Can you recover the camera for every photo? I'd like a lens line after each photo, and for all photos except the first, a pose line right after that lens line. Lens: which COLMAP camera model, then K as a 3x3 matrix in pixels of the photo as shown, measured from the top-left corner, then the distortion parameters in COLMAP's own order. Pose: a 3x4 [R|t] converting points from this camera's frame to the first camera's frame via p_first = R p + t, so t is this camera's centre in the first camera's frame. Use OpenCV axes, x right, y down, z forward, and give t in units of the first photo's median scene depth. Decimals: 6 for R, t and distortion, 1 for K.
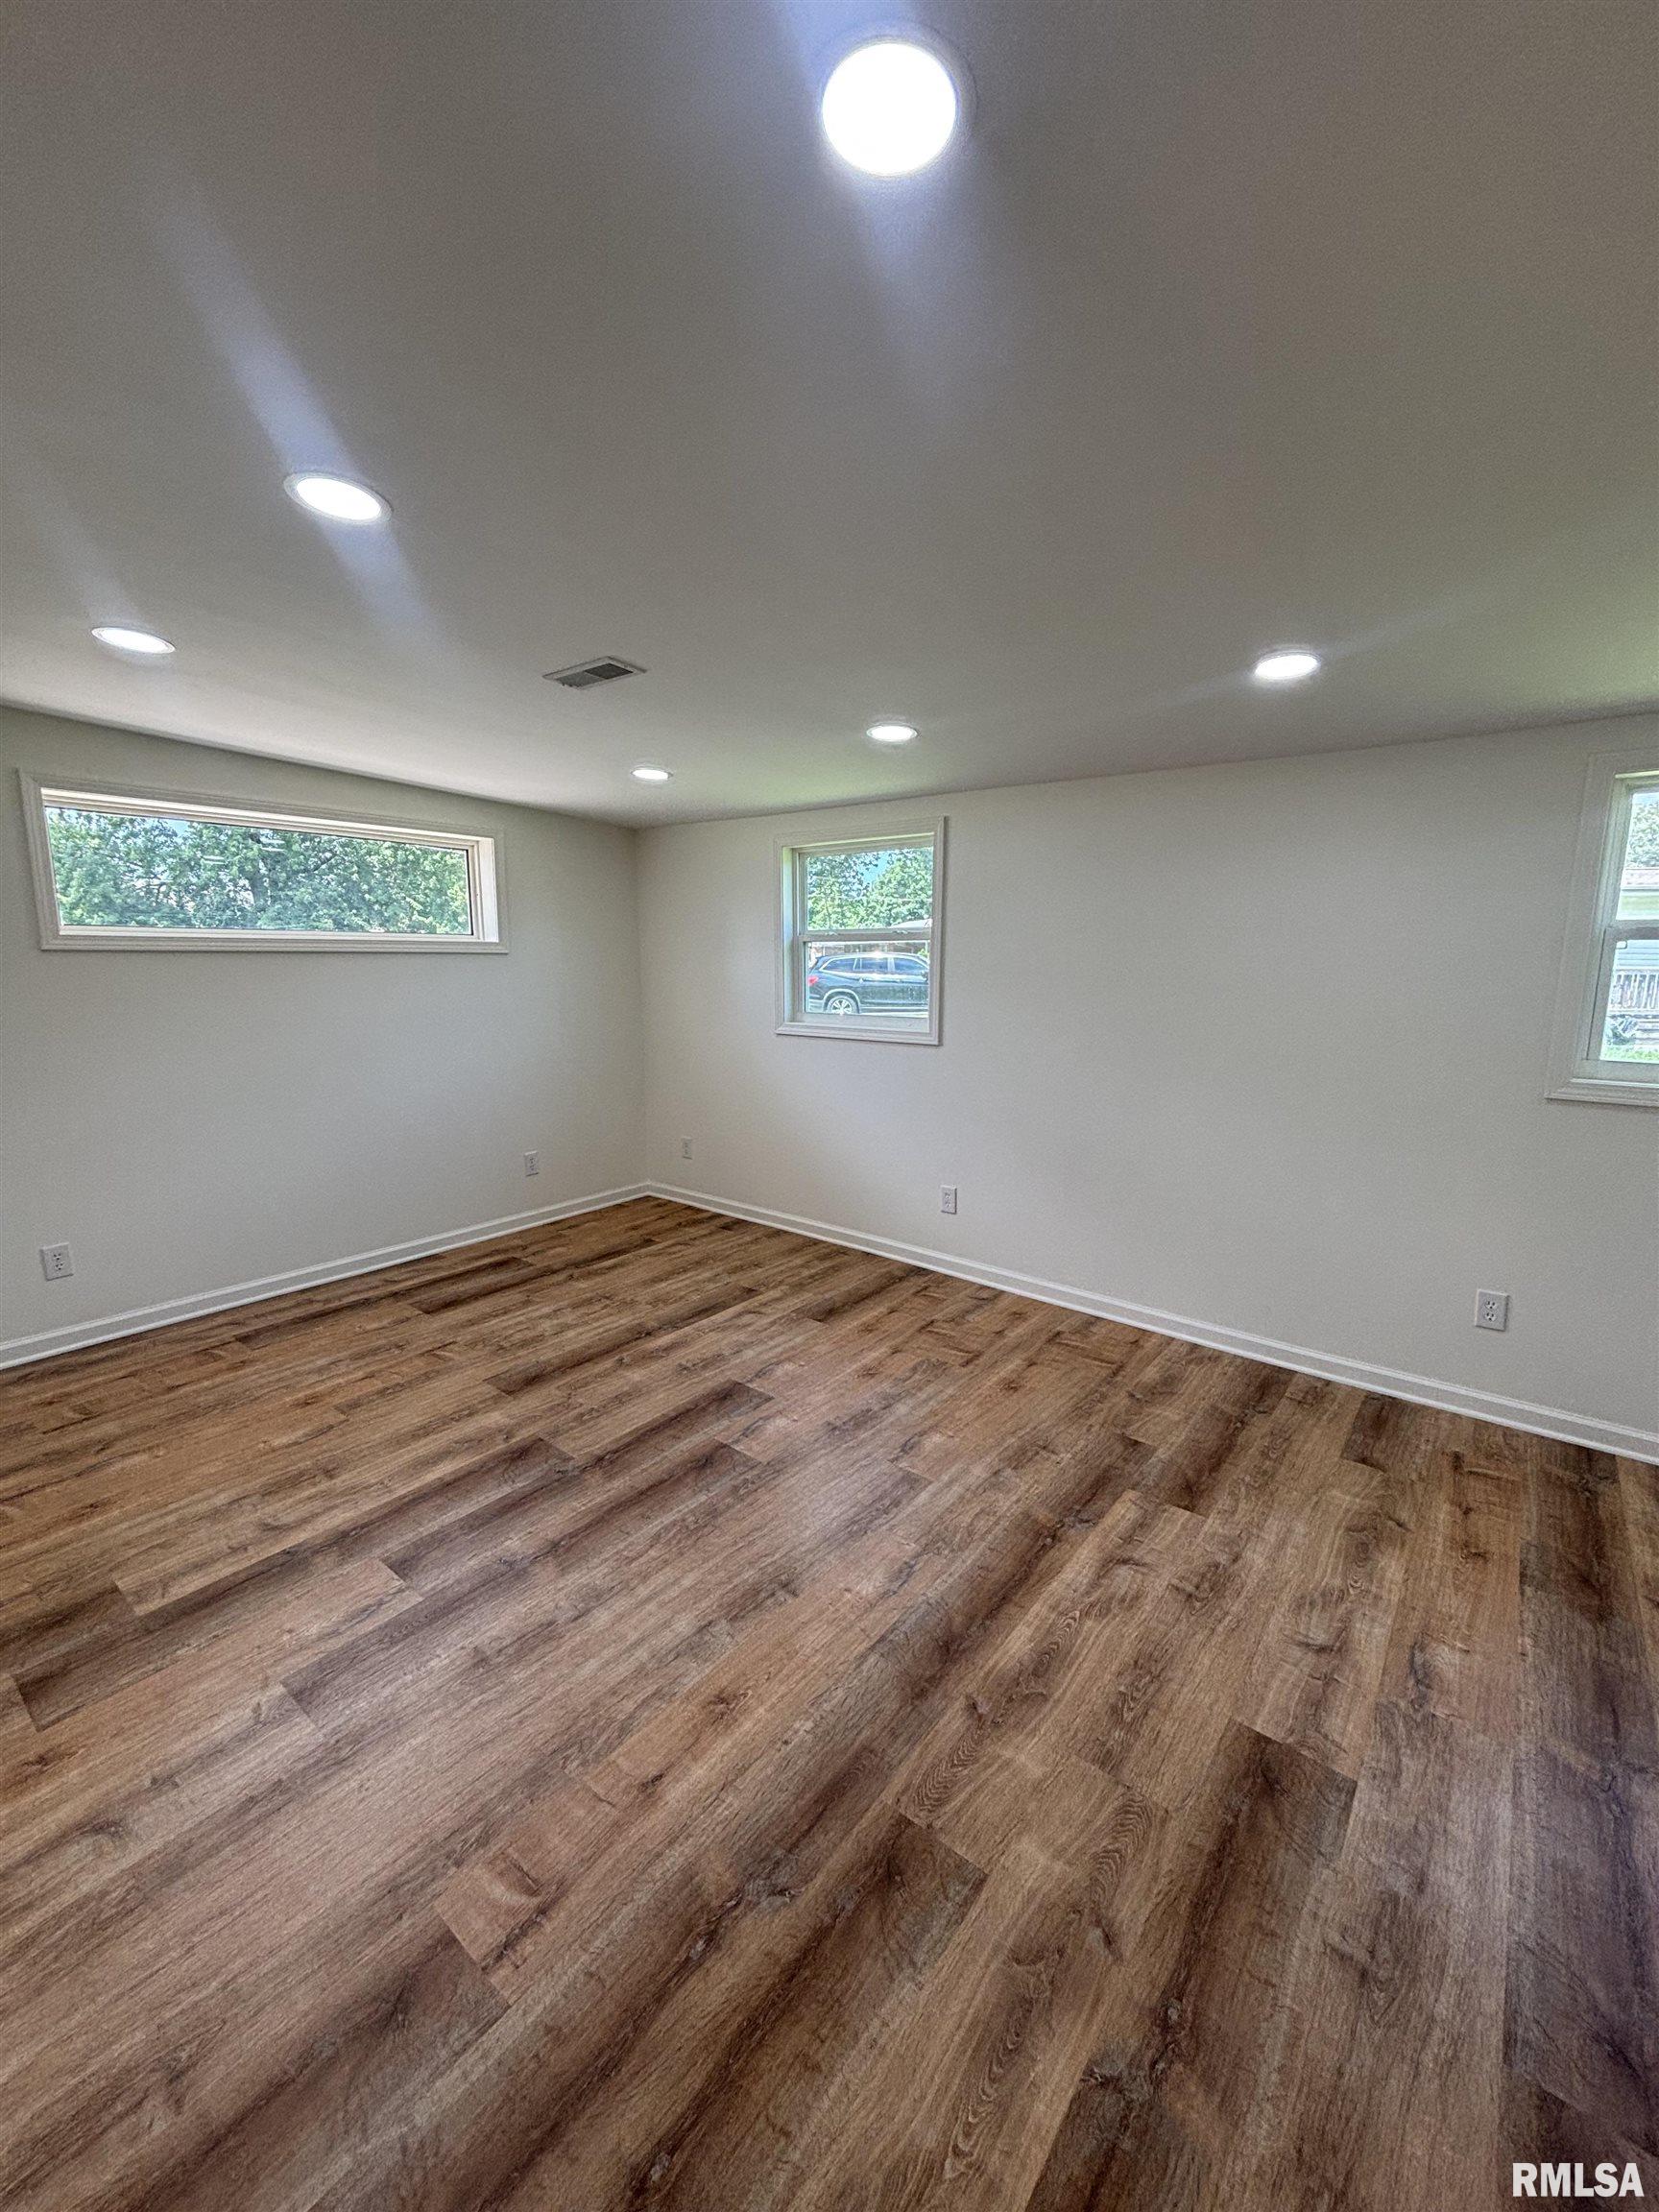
lens RADIAL K [[890.2, 0, 835.2], [0, 890.2, 1101.2], [0, 0, 1]] dist [-0.001798, 0.000059]
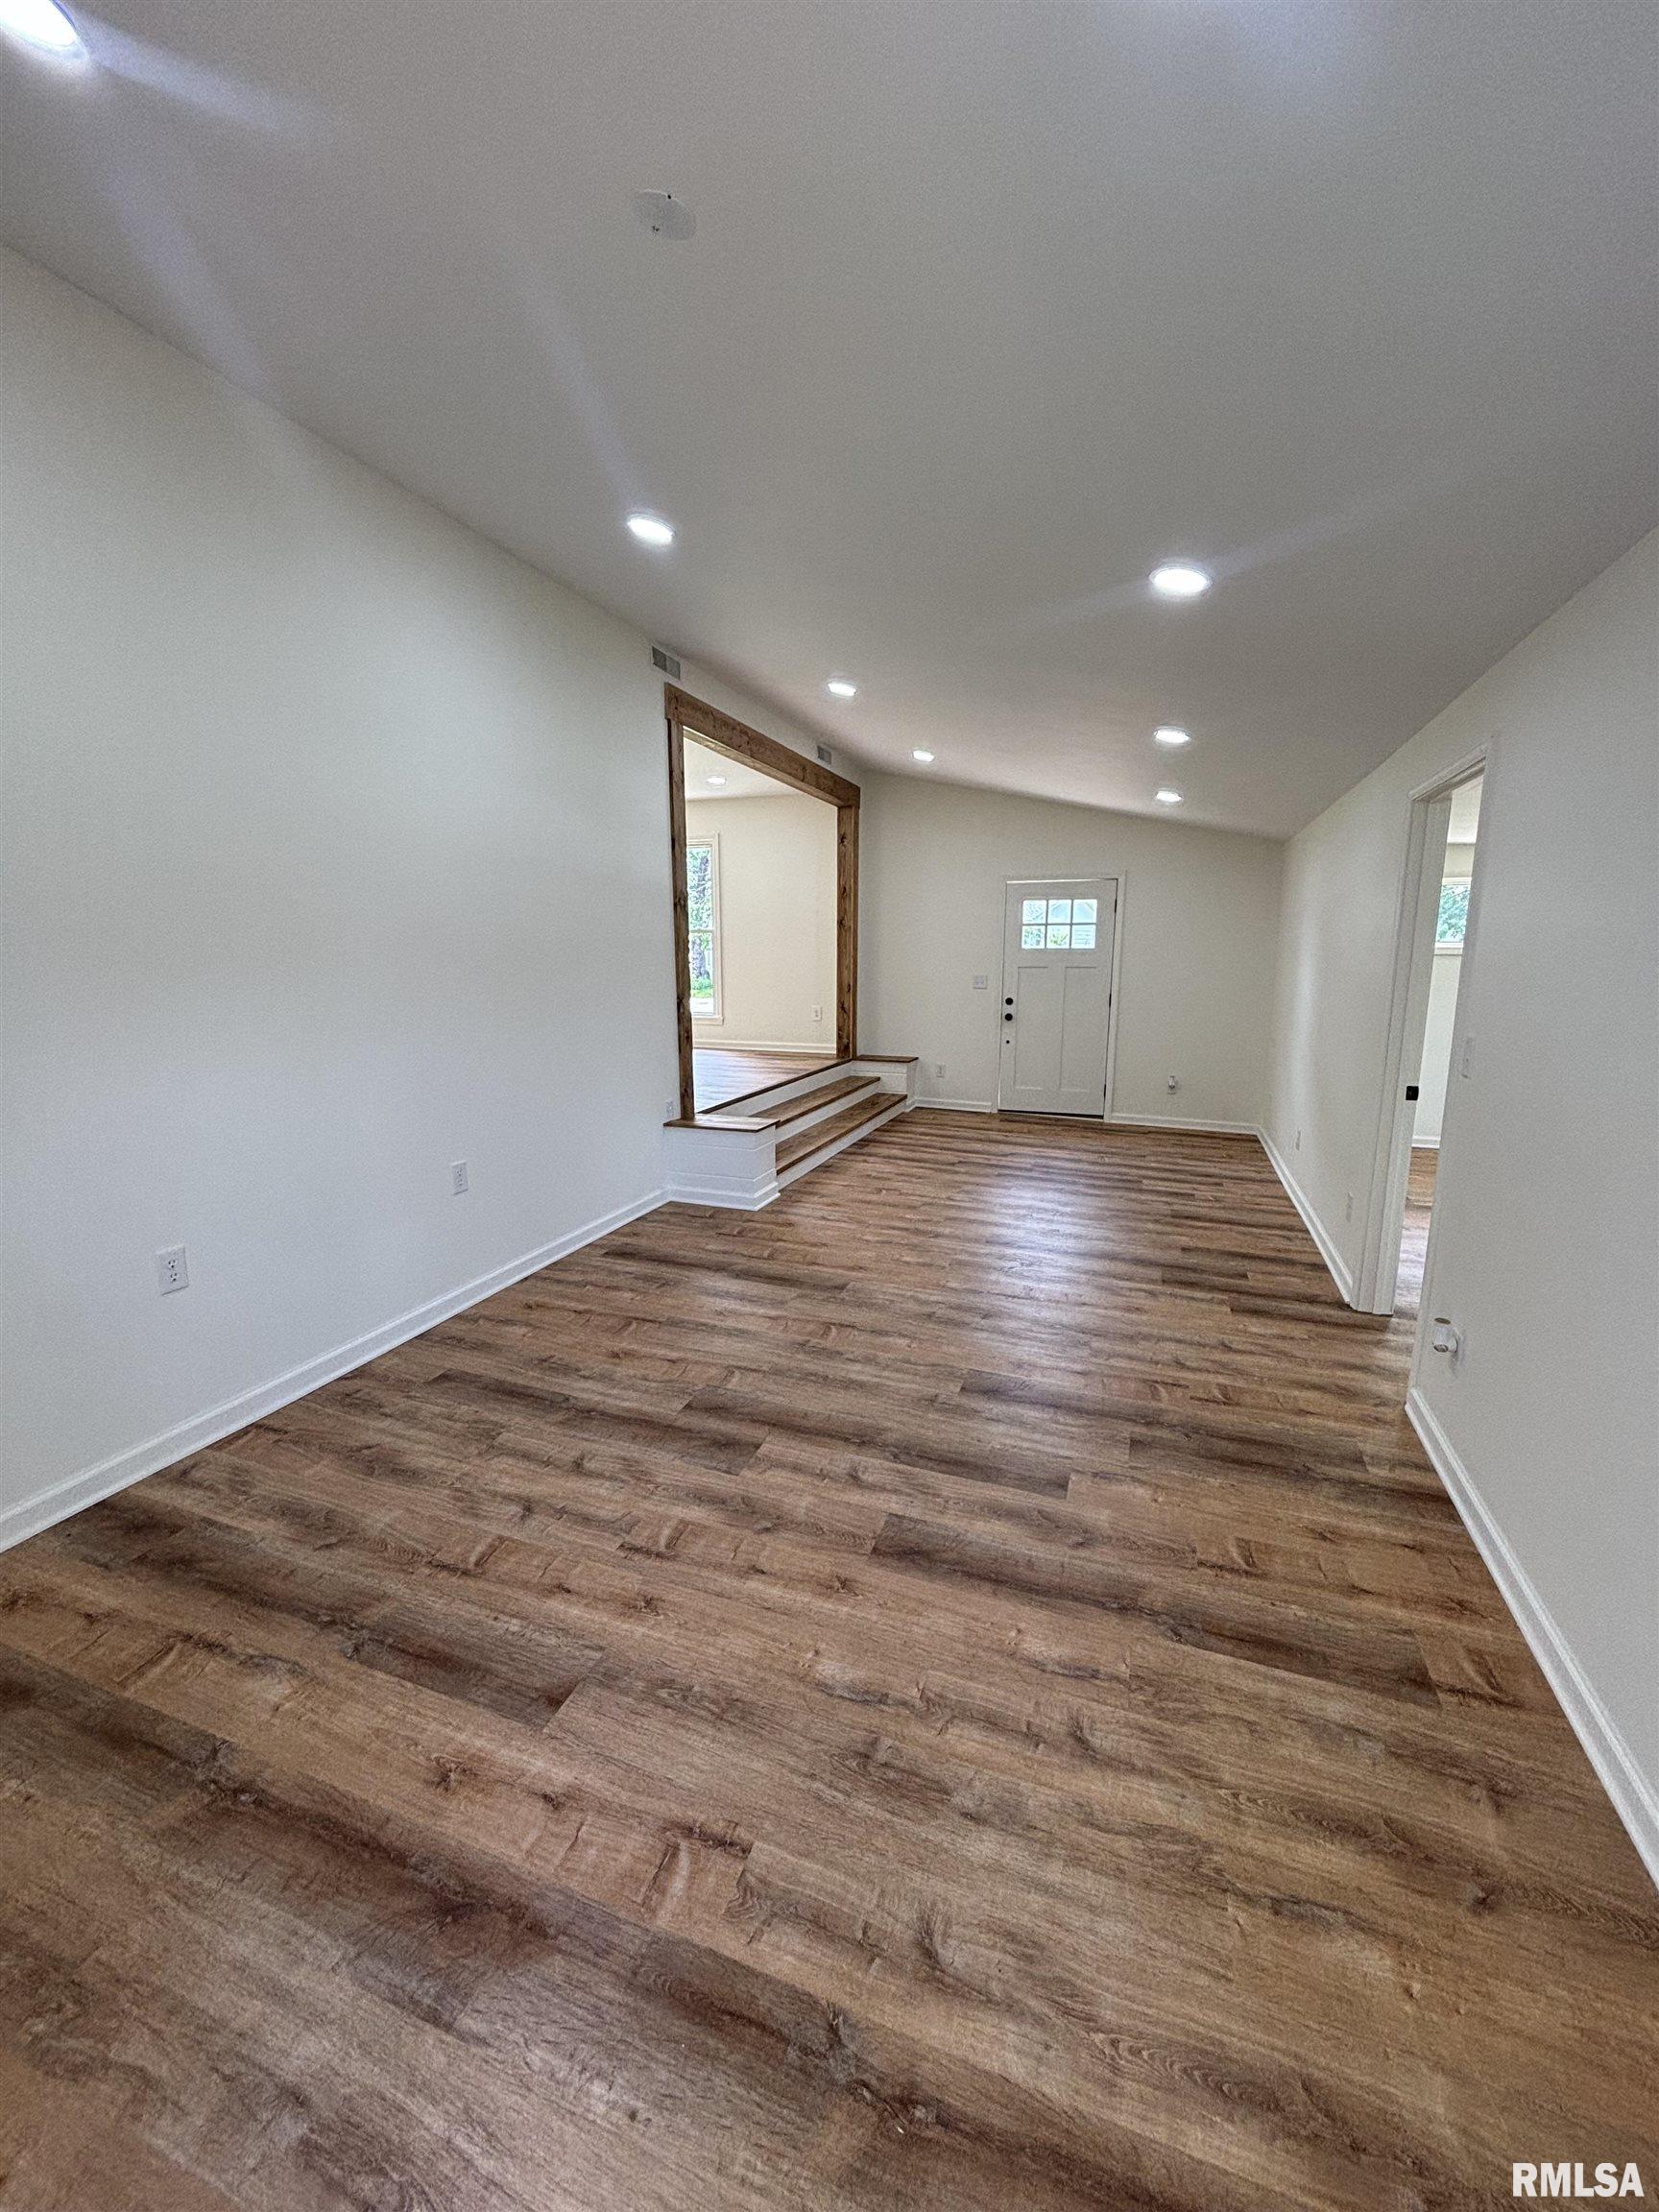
lens RADIAL K [[890.2, 0, 818.0], [0, 890.2, 1119.5], [0, 0, 1]] dist [-0.001798, 0.000059]
pose [[-0.293751, -0.198006, 0.935149, -0.107914], [0.143476, 0.958094, 0.247934, -0.191248], [-0.945053, 0.207002, -0.253032, 1.048196]]
